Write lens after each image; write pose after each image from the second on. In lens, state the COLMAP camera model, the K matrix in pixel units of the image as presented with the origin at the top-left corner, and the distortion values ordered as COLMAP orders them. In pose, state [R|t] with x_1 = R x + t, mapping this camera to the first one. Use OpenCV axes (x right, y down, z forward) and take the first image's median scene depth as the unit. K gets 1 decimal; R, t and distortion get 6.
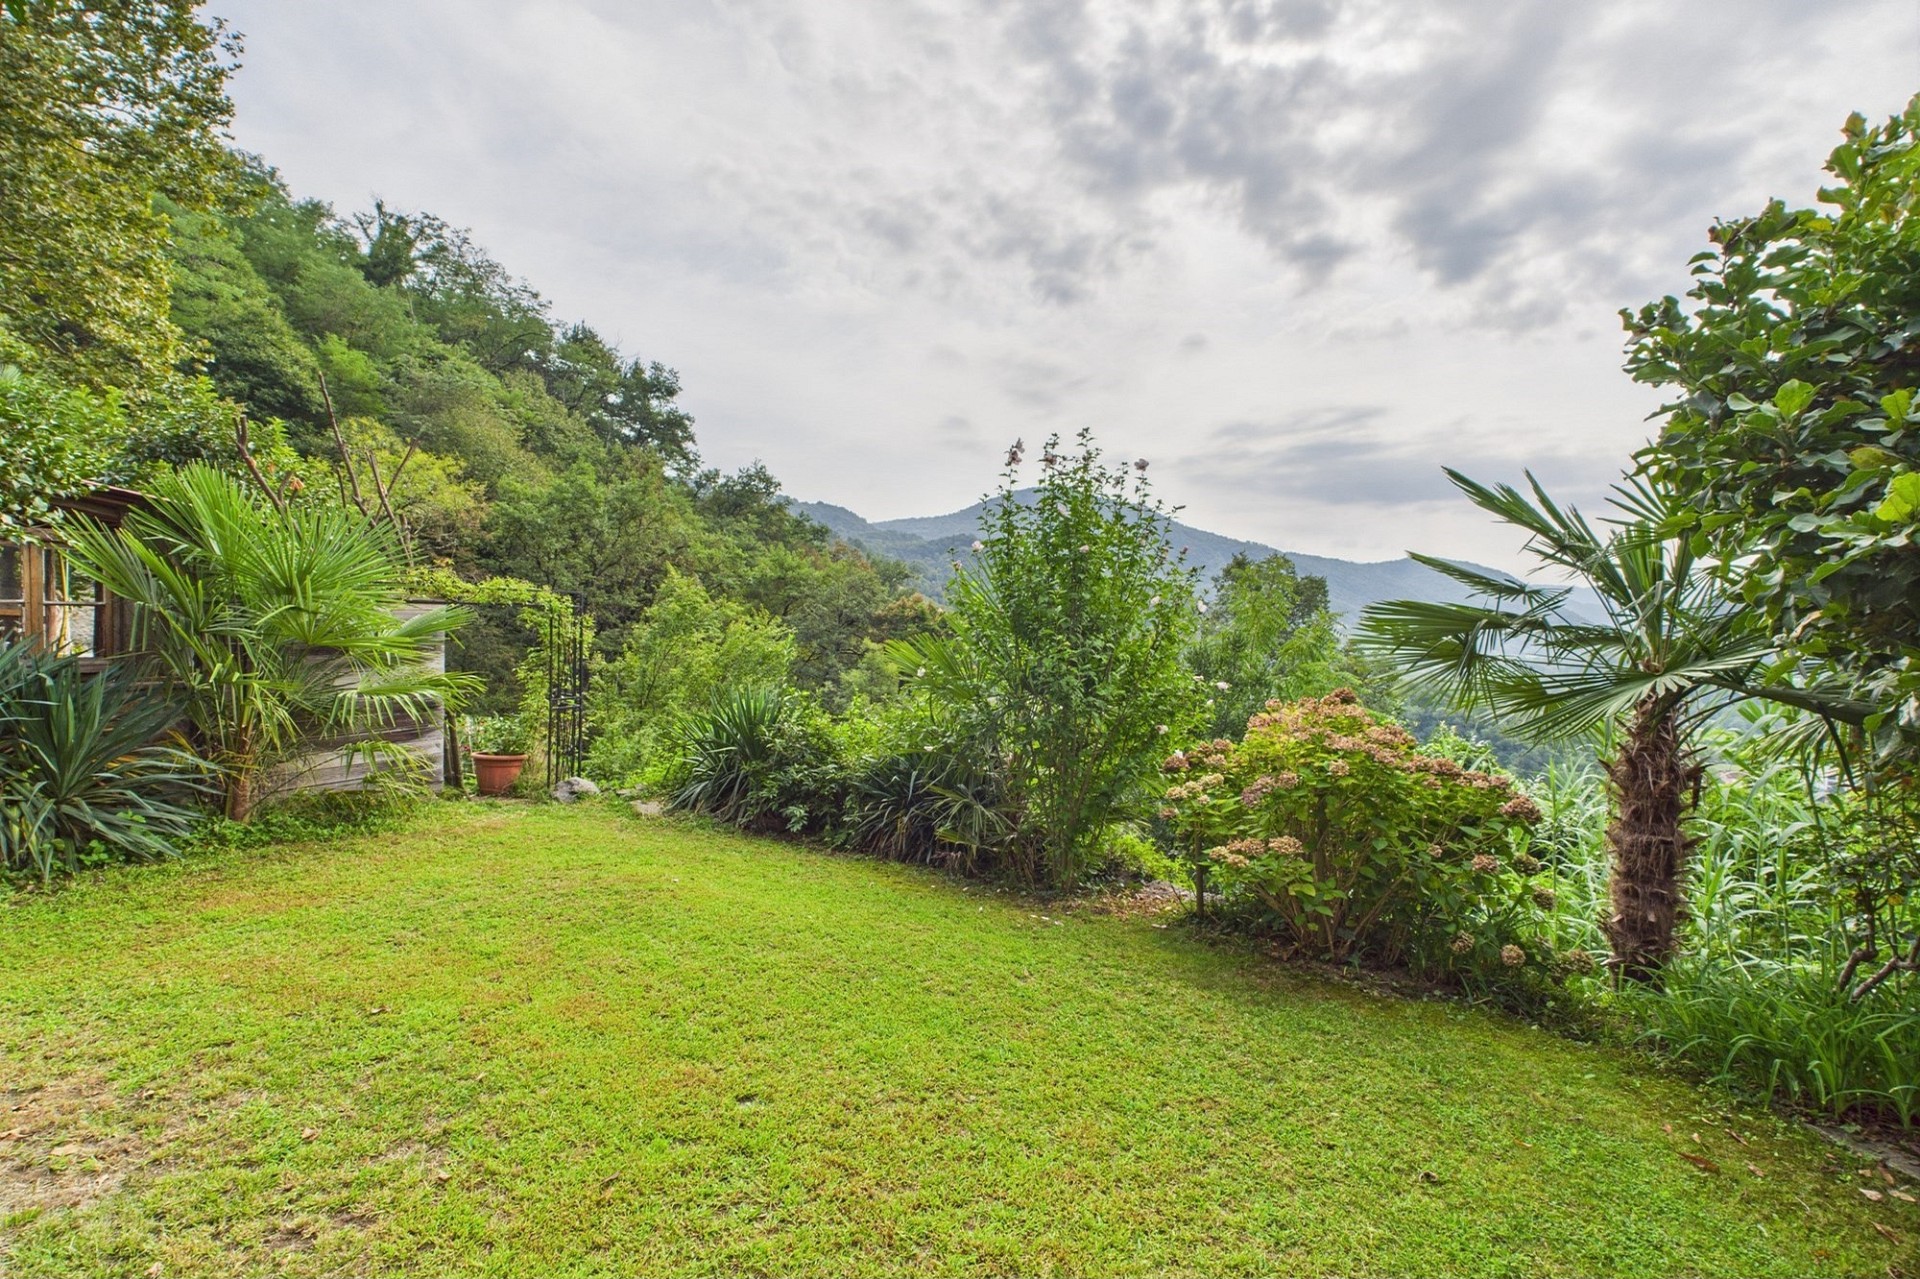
lens RADIAL K [[851.6, 0, 956.1], [0, 851.6, 647.4], [0, 0, 1]] dist [-0.001365, -0.000148]
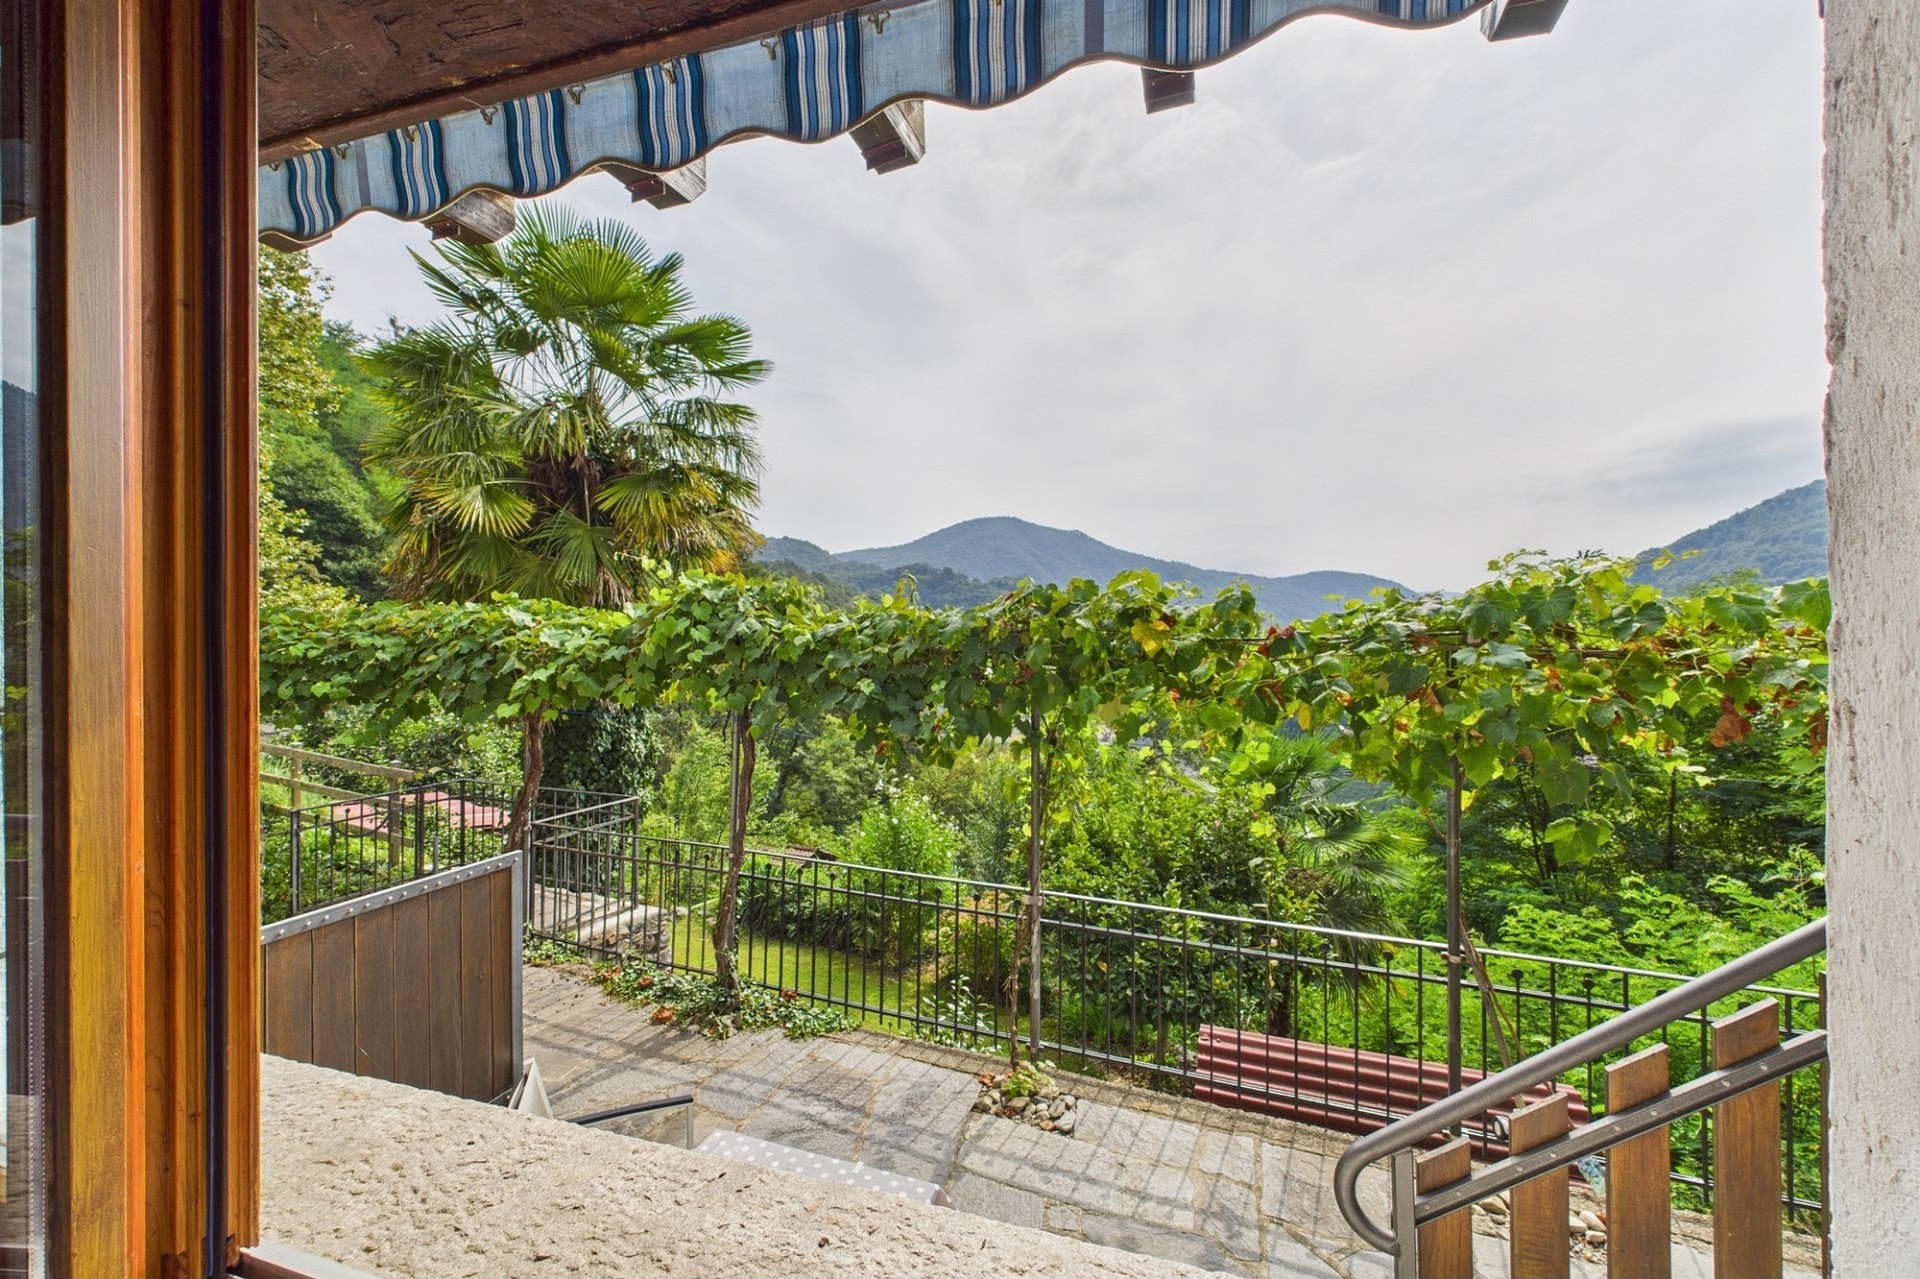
lens RADIAL K [[774.0, 0, 961.4], [0, 774.0, 637.1], [0, 0, 1]] dist [0.002720, -0.000031]
pose [[0.997685, -0.027397, 0.062235, 0.021395], [0.029601, 0.998957, -0.034774, -0.070007], [-0.061218, 0.036536, 0.997456, -0.153419]]
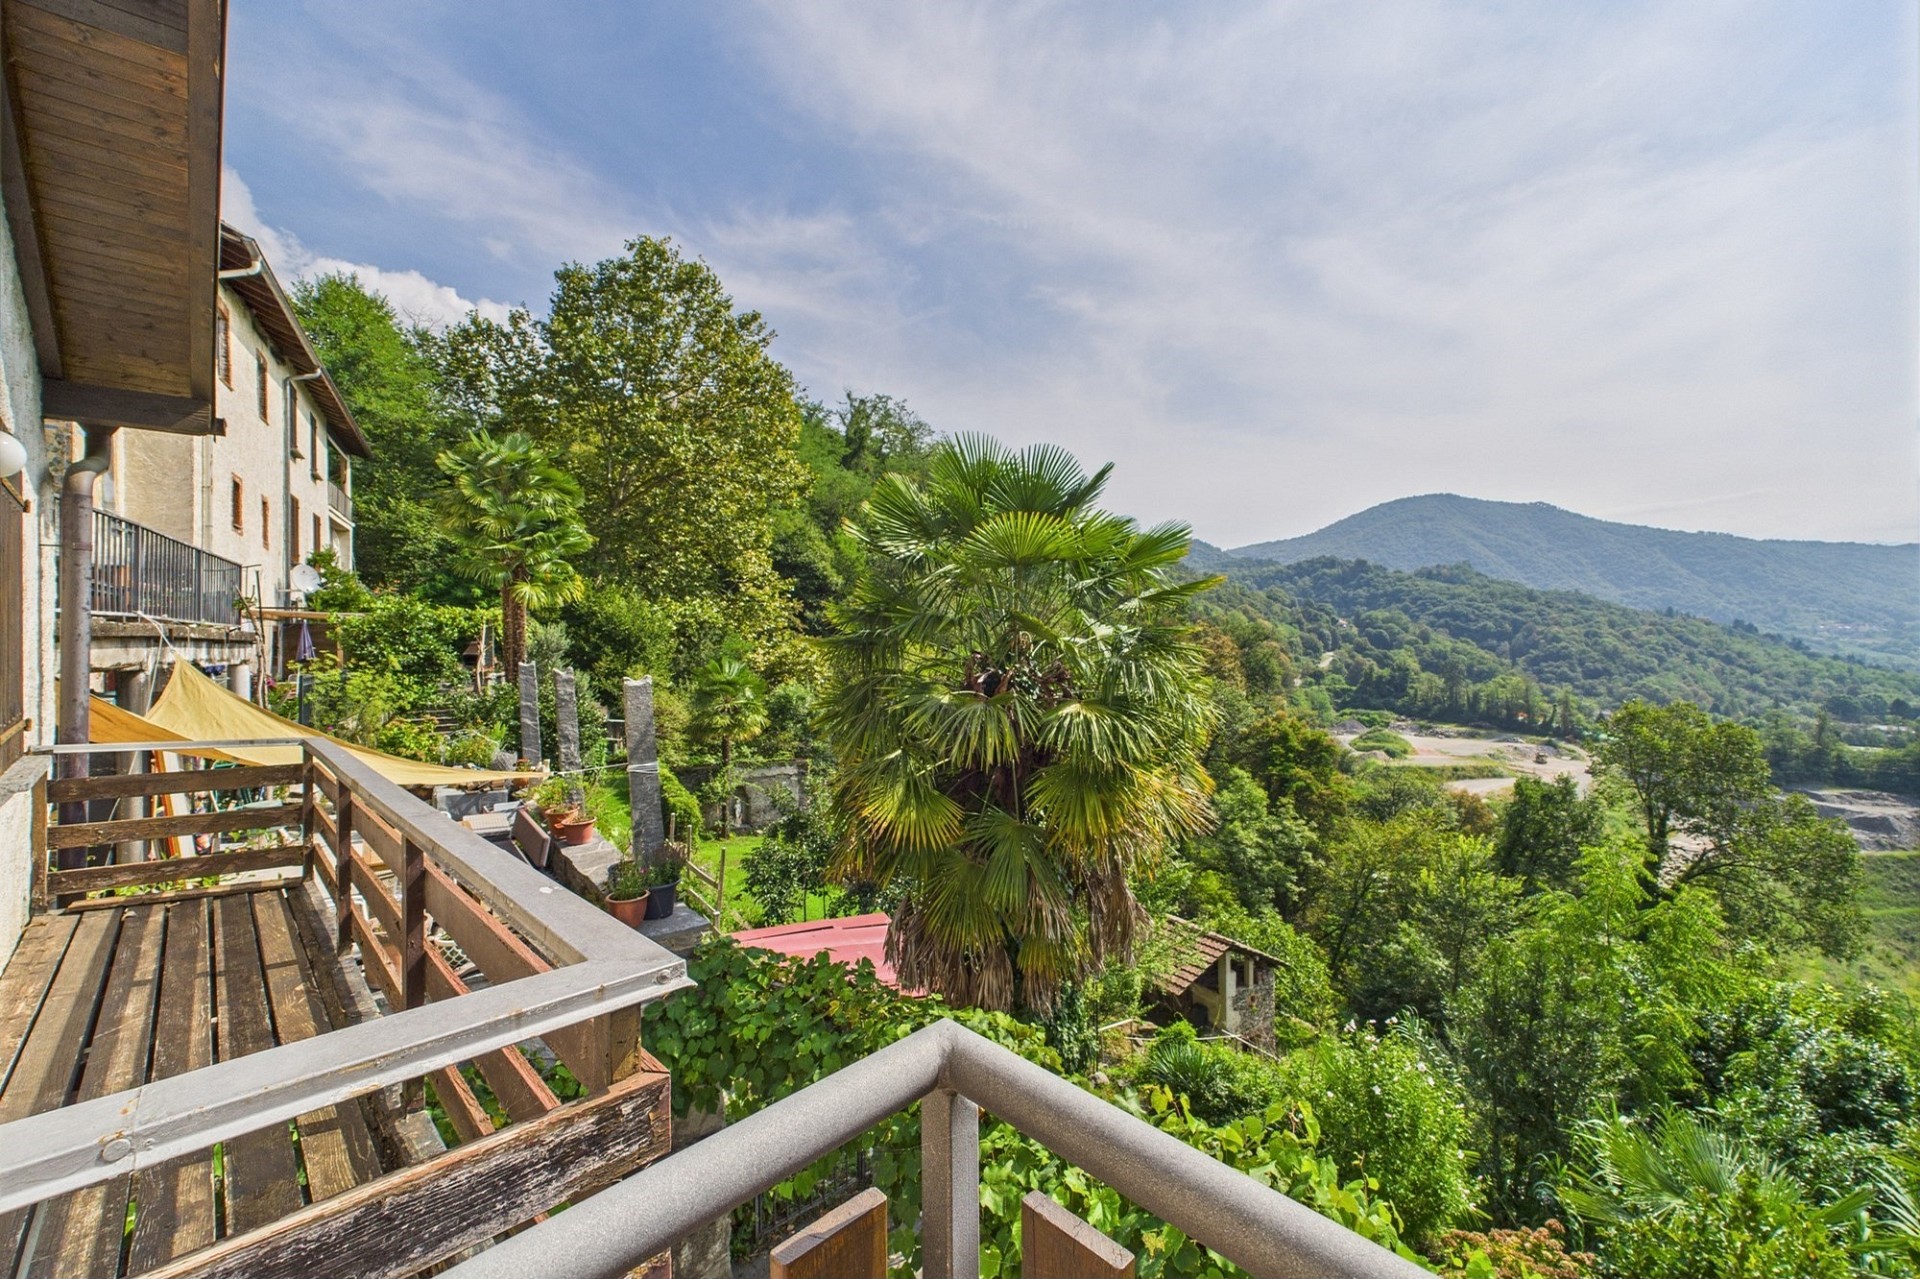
lens RADIAL K [[774.0, 0, 961.4], [0, 774.0, 643.2], [0, 0, 1]] dist [0.002720, -0.000031]
pose [[0.907548, -0.036279, -0.418379, 0.005262], [0.021386, 0.998961, -0.040233, -0.123925], [0.419404, 0.027566, 0.907381, -0.120497]]
